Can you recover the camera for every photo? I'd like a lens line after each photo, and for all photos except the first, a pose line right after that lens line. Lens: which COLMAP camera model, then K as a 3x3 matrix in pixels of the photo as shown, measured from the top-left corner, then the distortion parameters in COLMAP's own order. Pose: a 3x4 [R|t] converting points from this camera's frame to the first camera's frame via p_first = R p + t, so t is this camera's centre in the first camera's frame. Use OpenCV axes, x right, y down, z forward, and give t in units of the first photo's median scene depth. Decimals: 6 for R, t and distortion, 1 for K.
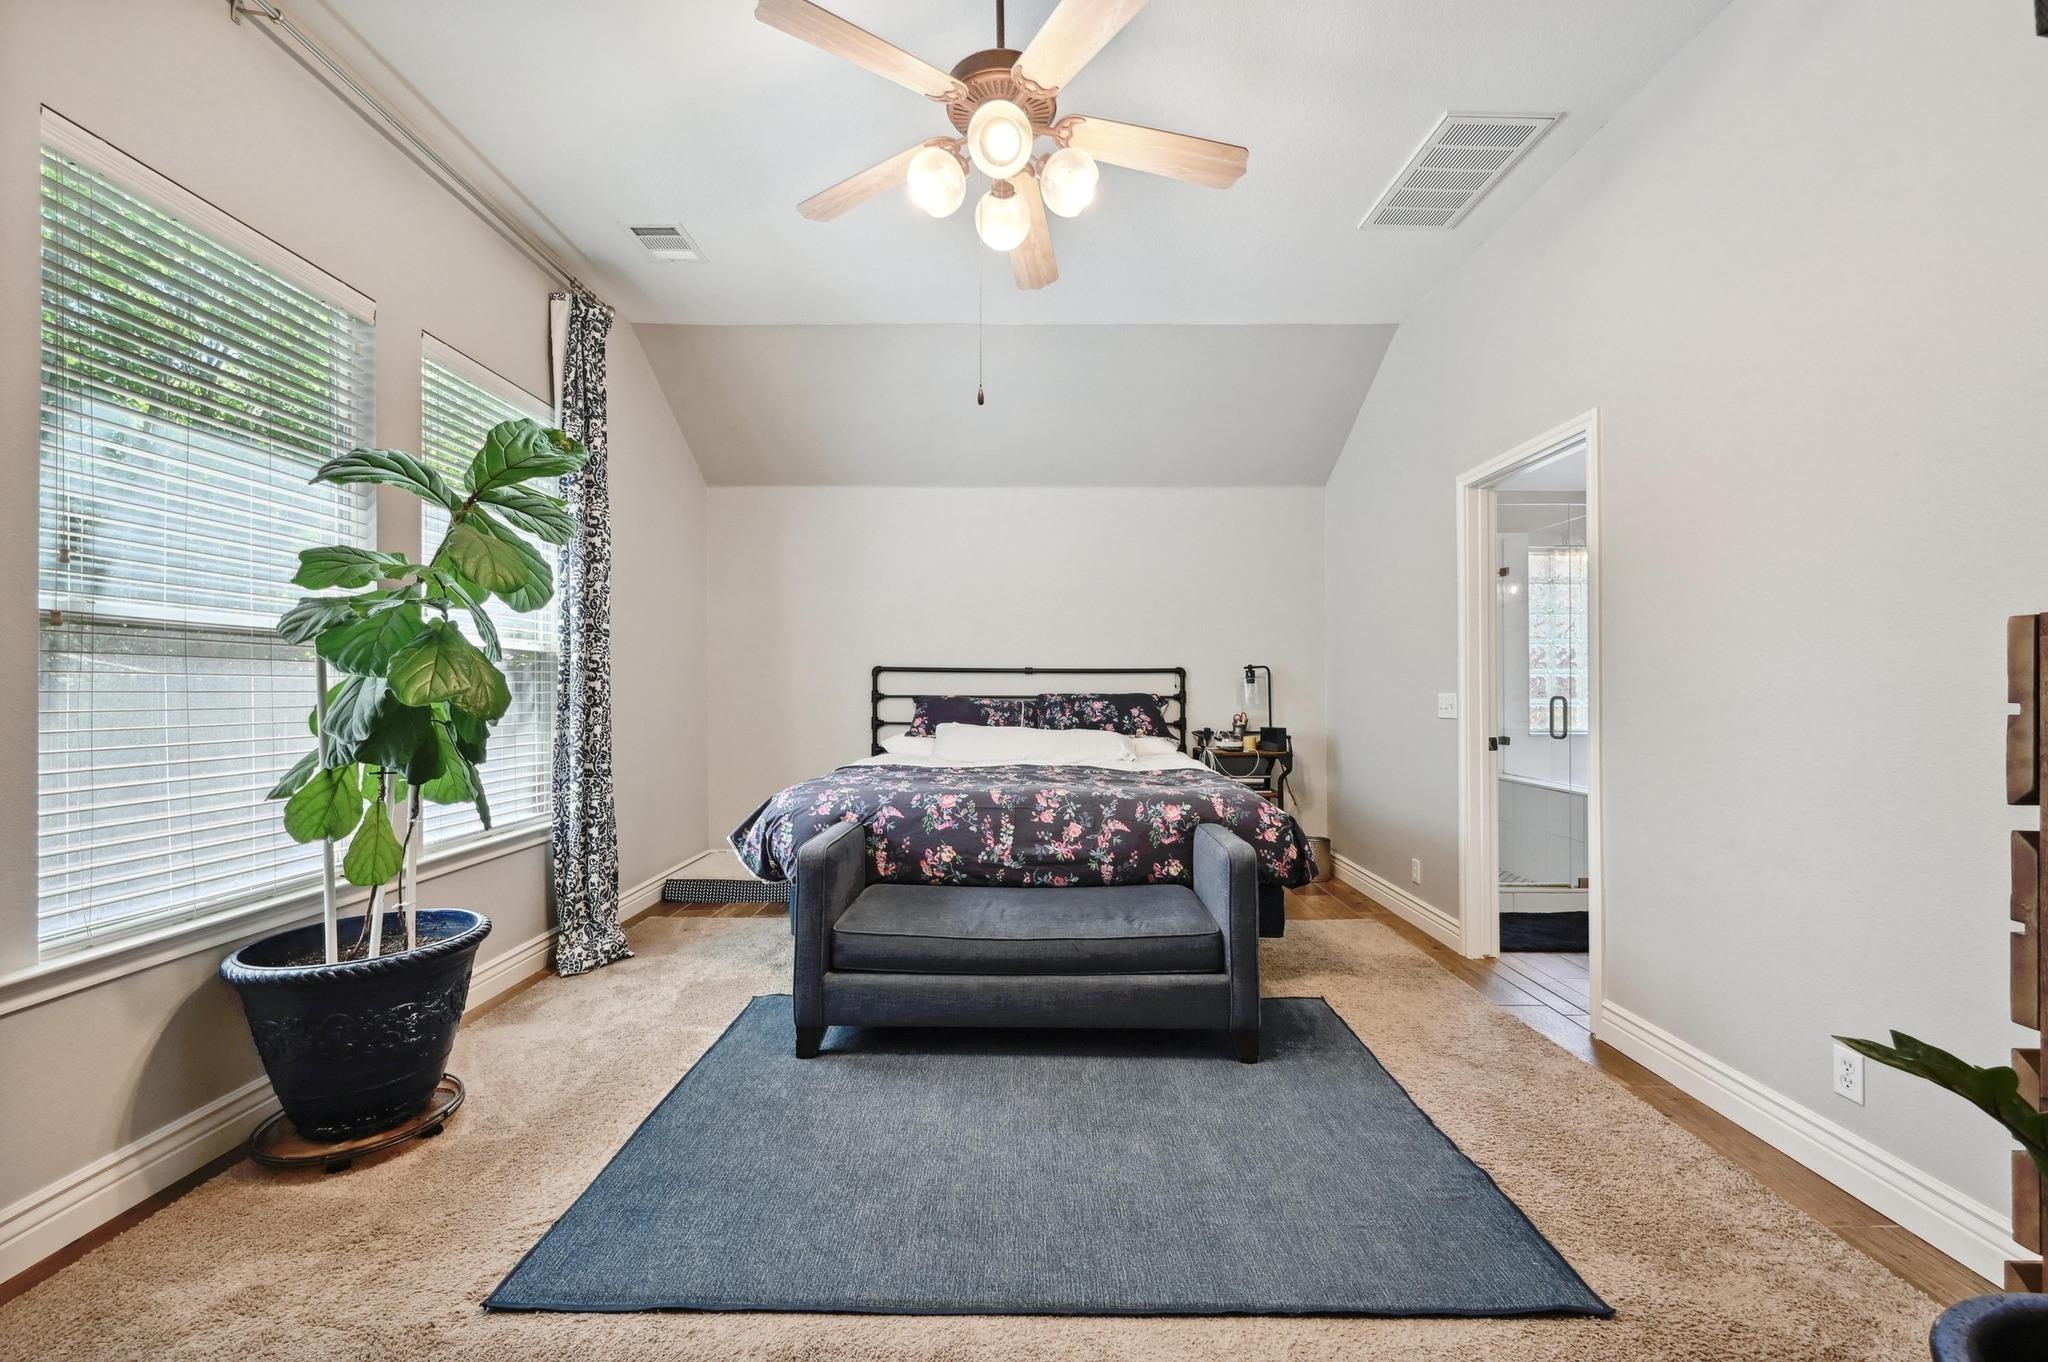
lens RADIAL K [[821.3, 0, 1029.5], [0, 821.3, 683.6], [0, 0, 1]] dist [-0.000114, -0.000272]
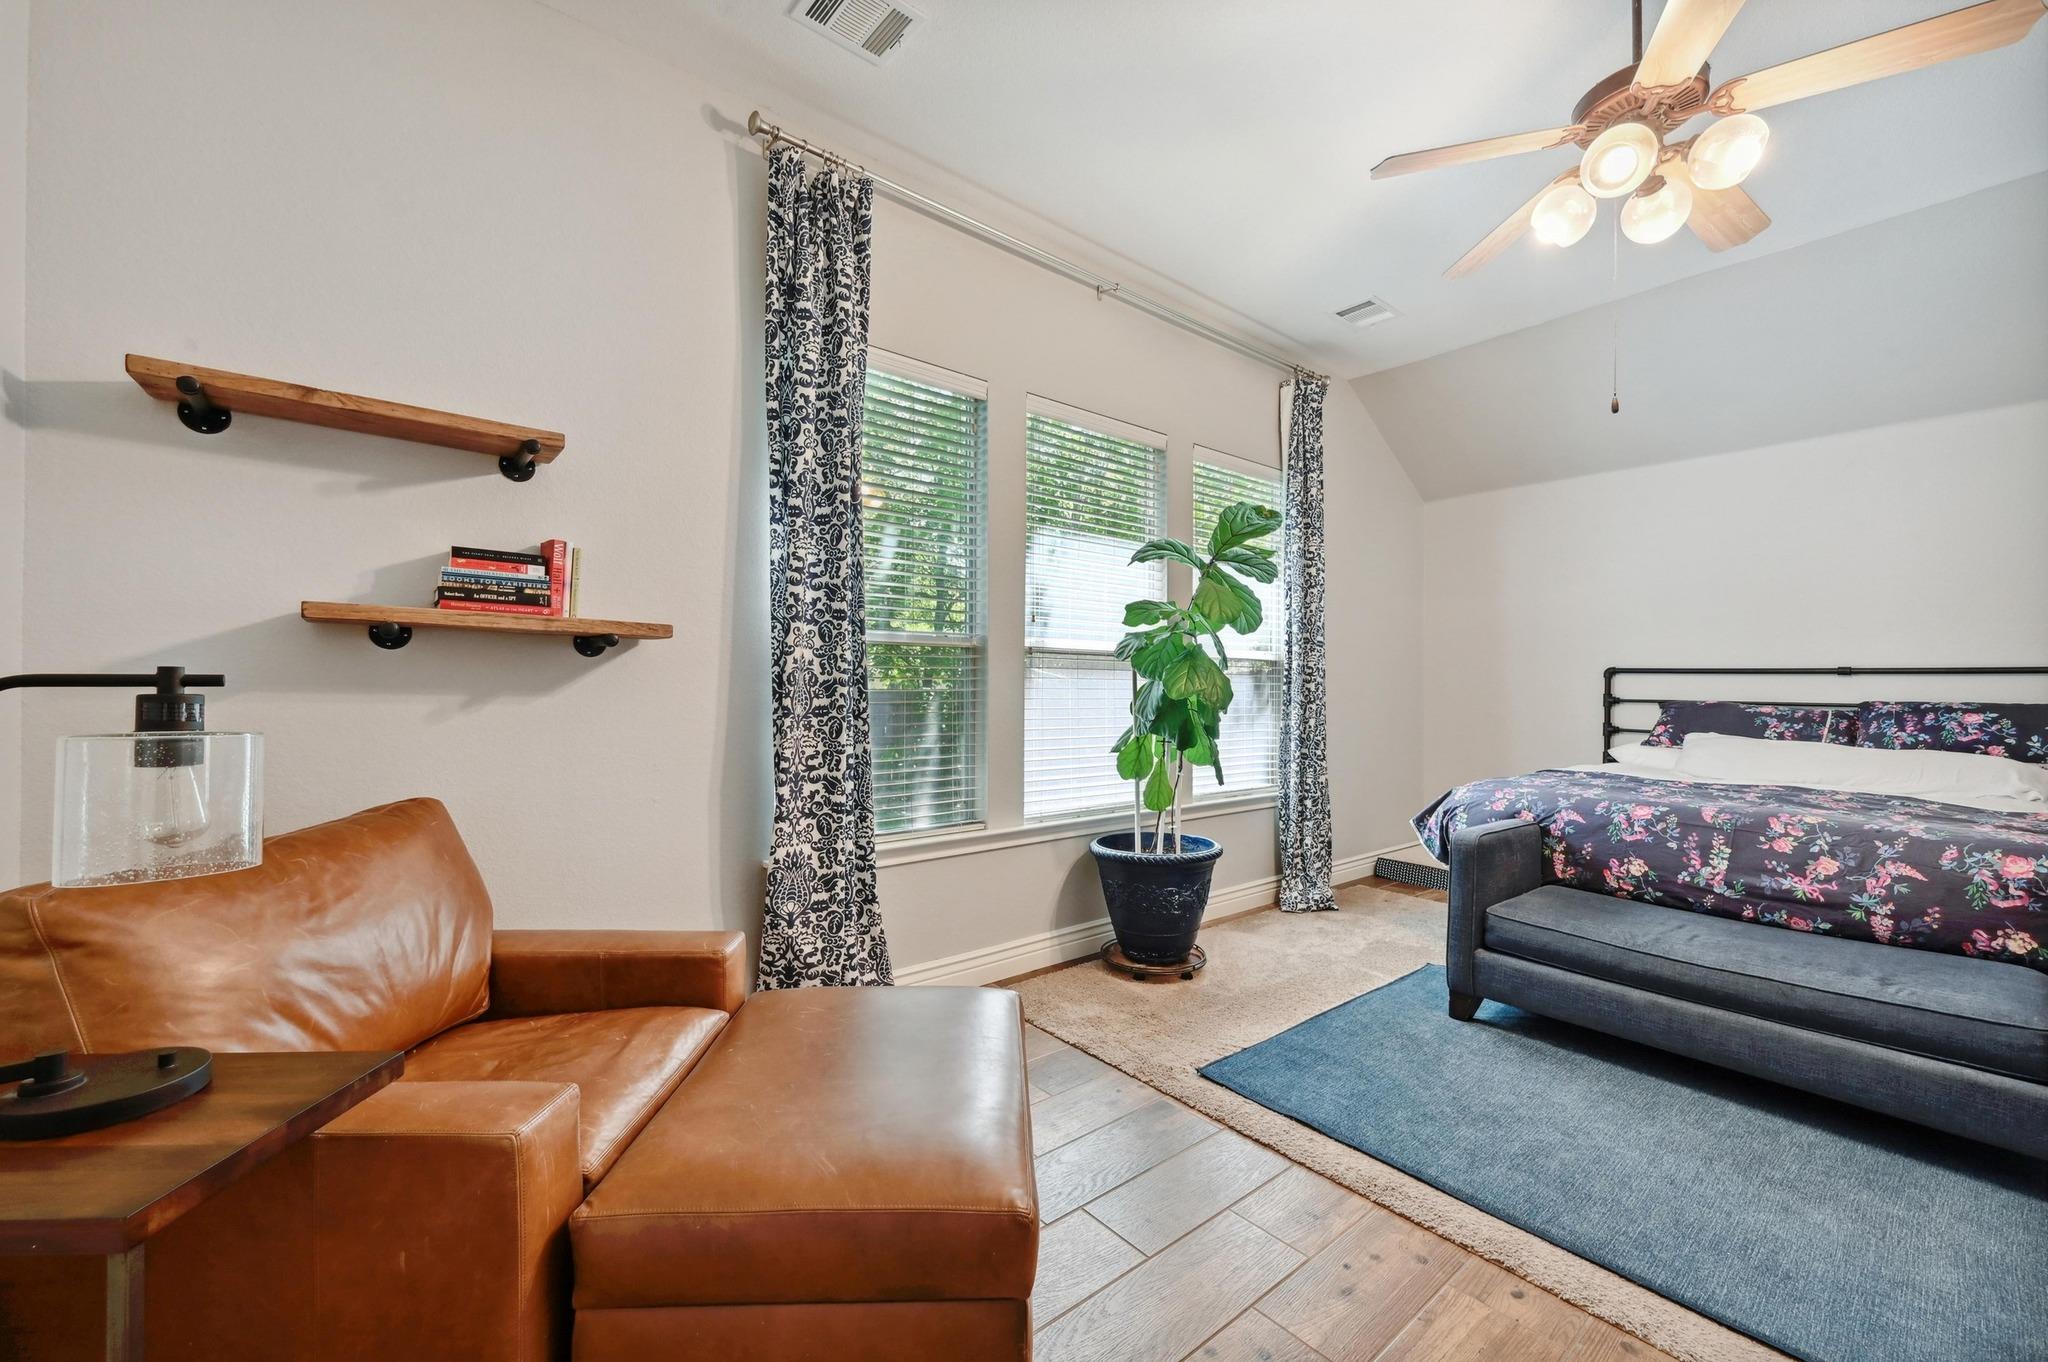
lens RADIAL K [[821.3, 0, 1029.5], [0, 821.3, 683.6], [0, 0, 1]] dist [-0.000114, -0.000272]
pose [[0.637560, 0.003479, -0.770393, 0.181454], [-0.004528, 0.999989, 0.000769, -0.001617], [0.770387, 0.002998, 0.637569, -0.141874]]
